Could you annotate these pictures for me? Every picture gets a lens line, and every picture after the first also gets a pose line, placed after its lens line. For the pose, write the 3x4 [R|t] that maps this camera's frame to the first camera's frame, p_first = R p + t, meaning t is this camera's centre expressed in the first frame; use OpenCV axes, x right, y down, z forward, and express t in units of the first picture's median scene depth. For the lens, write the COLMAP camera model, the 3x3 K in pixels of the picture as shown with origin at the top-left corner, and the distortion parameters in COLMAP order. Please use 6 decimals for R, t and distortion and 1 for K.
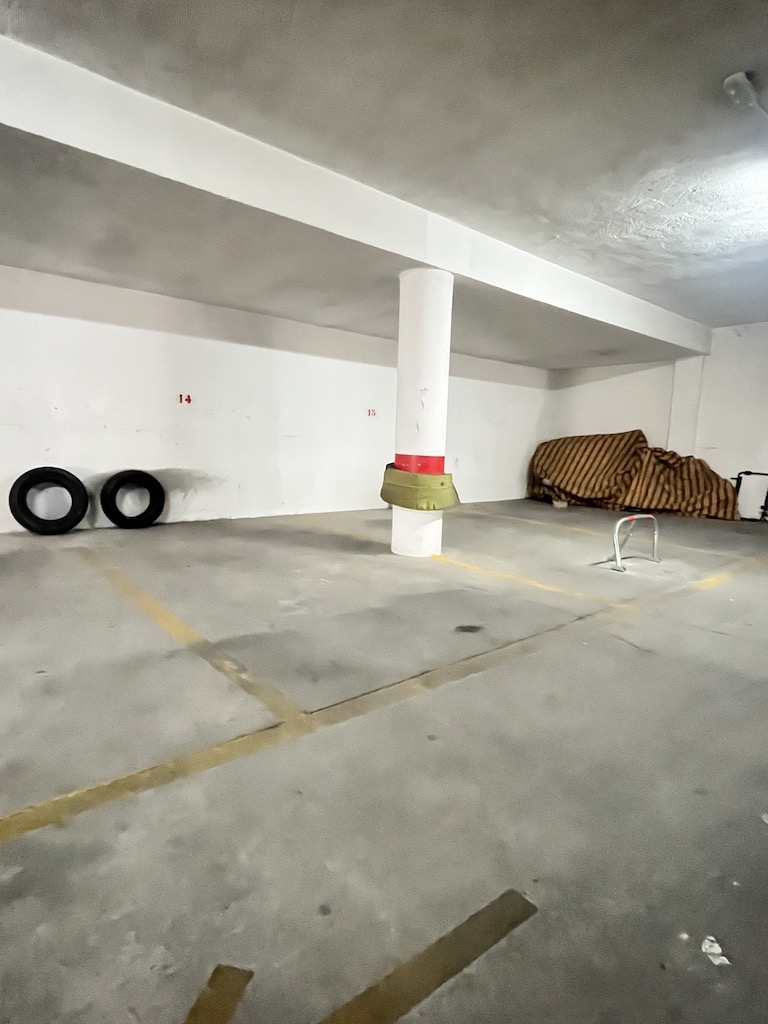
lens RADIAL K [[550.3, 0, 384.0], [0, 550.3, 512.0], [0, 0, 1]] dist [-0.002491, -0.000198]
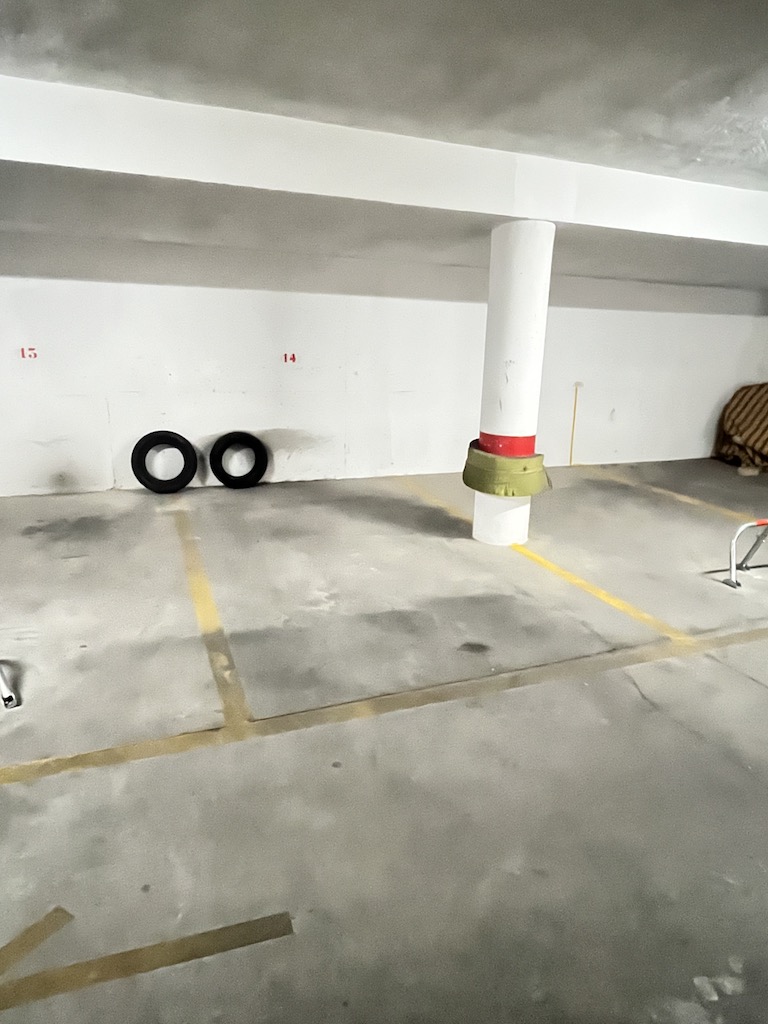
lens RADIAL K [[628.9, 0, 384.0], [0, 628.9, 512.0], [0, 0, 1]] dist [0.001018, 0.000863]
pose [[0.946162, 0.074928, -0.314902, 0.208330], [-0.034599, 0.990677, 0.131764, -0.103888], [0.321839, -0.113775, 0.939933, -0.043321]]
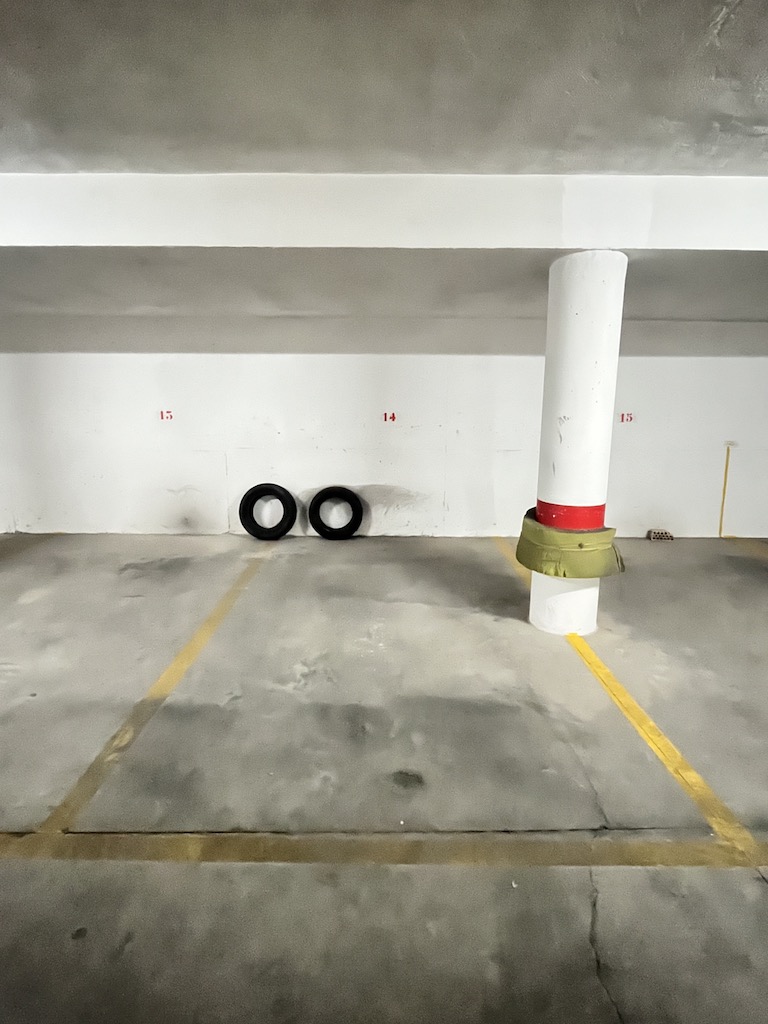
lens RADIAL K [[550.3, 0, 384.0], [0, 550.3, 512.0], [0, 0, 1]] dist [-0.002491, -0.000198]
pose [[0.762118, 0.097954, -0.639985, 0.359334], [-0.062140, 0.994992, 0.078292, -0.132041], [0.644449, -0.019900, 0.764388, 0.254143]]
